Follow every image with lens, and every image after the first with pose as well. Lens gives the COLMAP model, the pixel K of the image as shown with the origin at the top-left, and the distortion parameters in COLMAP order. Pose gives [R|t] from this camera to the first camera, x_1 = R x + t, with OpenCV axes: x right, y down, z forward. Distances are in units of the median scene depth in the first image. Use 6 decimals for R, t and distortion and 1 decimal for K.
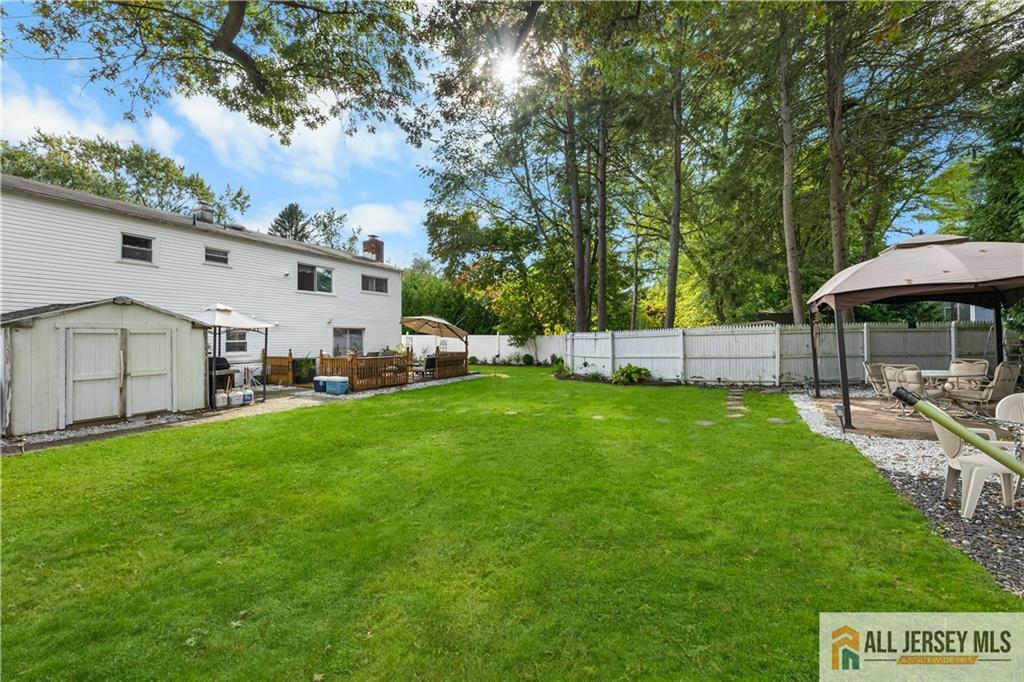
lens RADIAL K [[413.6, 0, 512.6], [0, 413.6, 336.6], [0, 0, 1]] dist [0.003707, 0.000181]
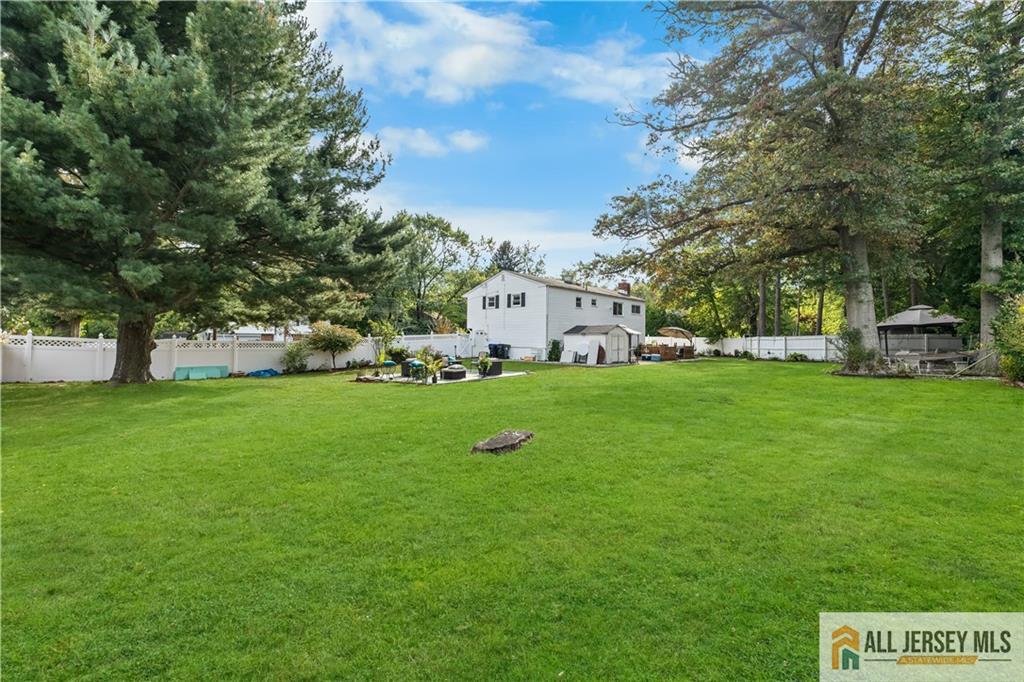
lens RADIAL K [[413.6, 0, 512.6], [0, 413.6, 336.6], [0, 0, 1]] dist [0.003707, 0.000181]
pose [[0.959555, 0.012926, -0.281223, -0.465660], [-0.013332, 0.999911, 0.000468, 0.005096], [0.281204, 0.003300, 0.959642, -1.308498]]
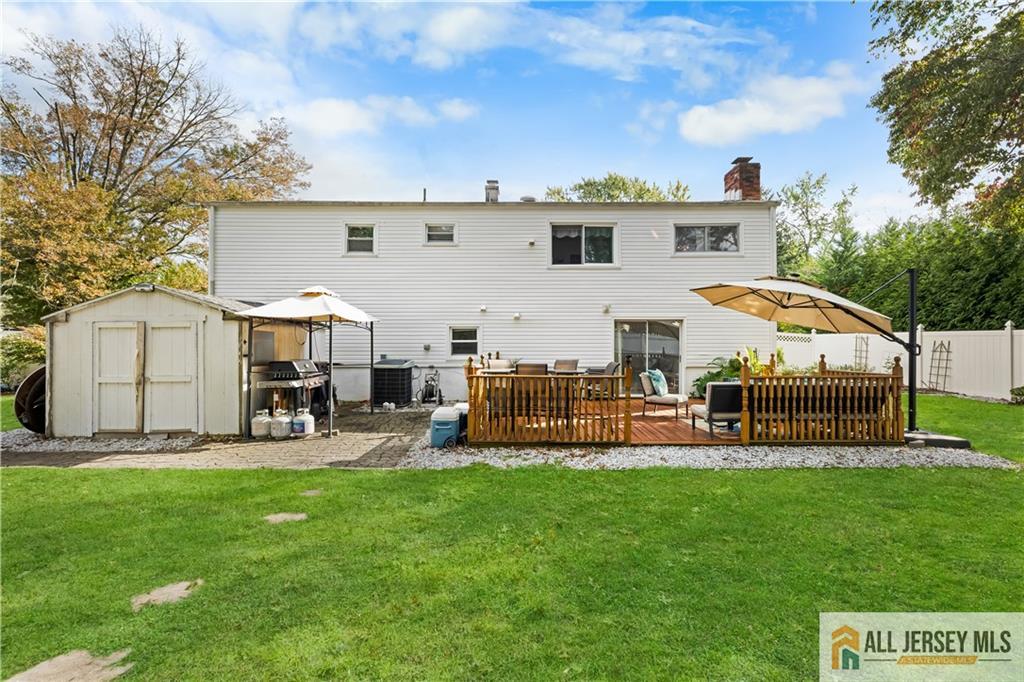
lens RADIAL K [[413.6, 0, 512.6], [0, 413.6, 336.6], [0, 0, 1]] dist [0.003707, 0.000181]
pose [[0.446474, -0.008374, -0.894757, 0.054802], [0.002925, 0.999965, -0.007899, 0.010092], [0.894792, 0.000909, 0.446483, 0.726077]]
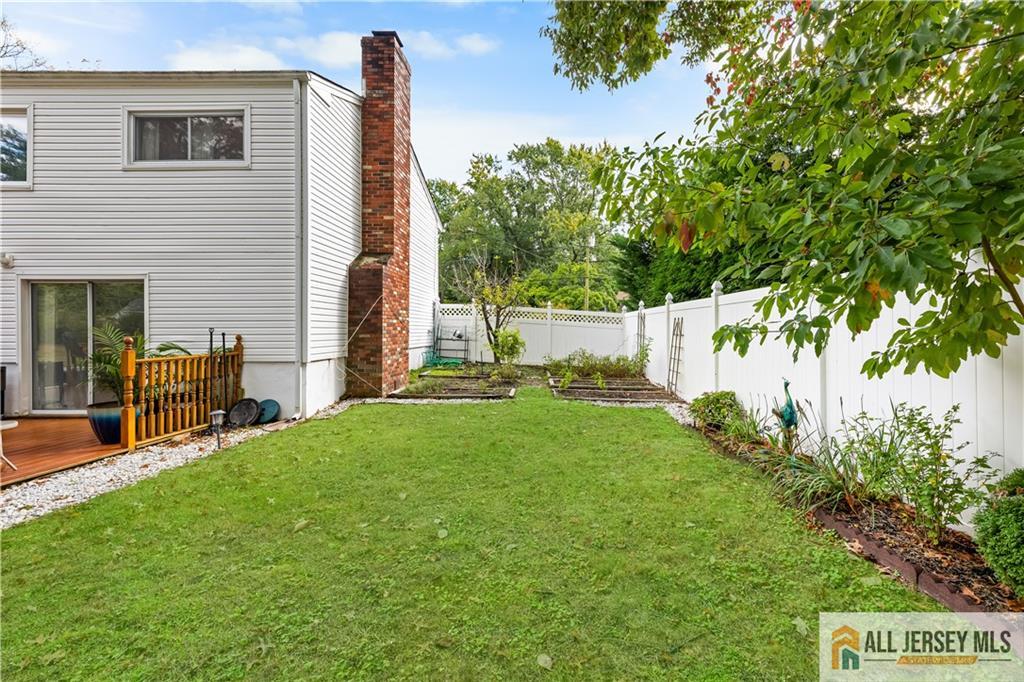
lens RADIAL K [[413.6, 0, 512.6], [0, 413.6, 336.6], [0, 0, 1]] dist [0.003707, 0.000181]
pose [[0.408426, 0.023185, -0.912497, 0.073243], [-0.000603, 0.999684, 0.025130, 0.021729], [0.912791, -0.009714, 0.408311, 1.497347]]
